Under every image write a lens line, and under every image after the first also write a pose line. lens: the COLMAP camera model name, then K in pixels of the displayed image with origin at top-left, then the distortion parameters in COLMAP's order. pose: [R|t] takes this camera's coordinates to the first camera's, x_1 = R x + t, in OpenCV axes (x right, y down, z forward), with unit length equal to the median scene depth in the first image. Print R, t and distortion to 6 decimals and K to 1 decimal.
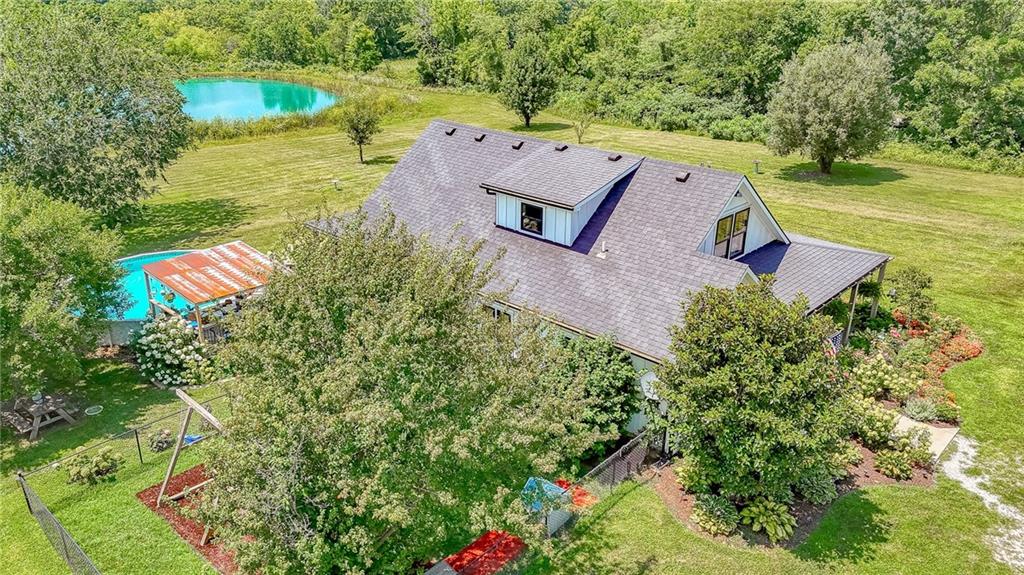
lens RADIAL K [[754.8, 0, 511.4], [0, 754.8, 285.6], [0, 0, 1]] dist [0.066079, -0.061821]
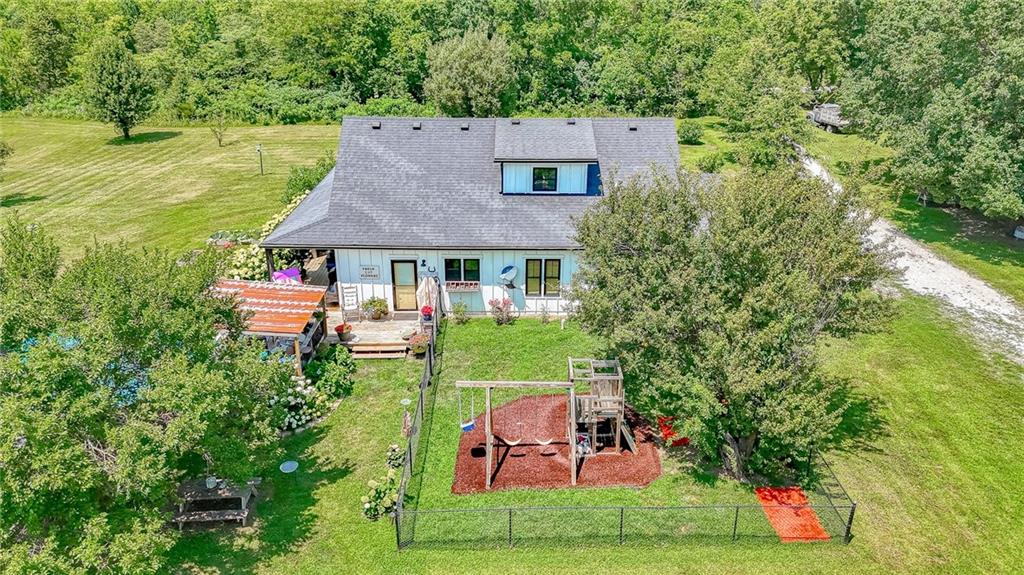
lens RADIAL K [[754.8, 0, 505.6], [0, 754.8, 283.5], [0, 0, 1]] dist [0.066079, -0.061821]
pose [[0.728172, -0.259628, 0.634318, -0.792131], [0.257620, 0.961292, 0.097721, -0.060004], [-0.635136, 0.092255, 0.766871, 0.124269]]
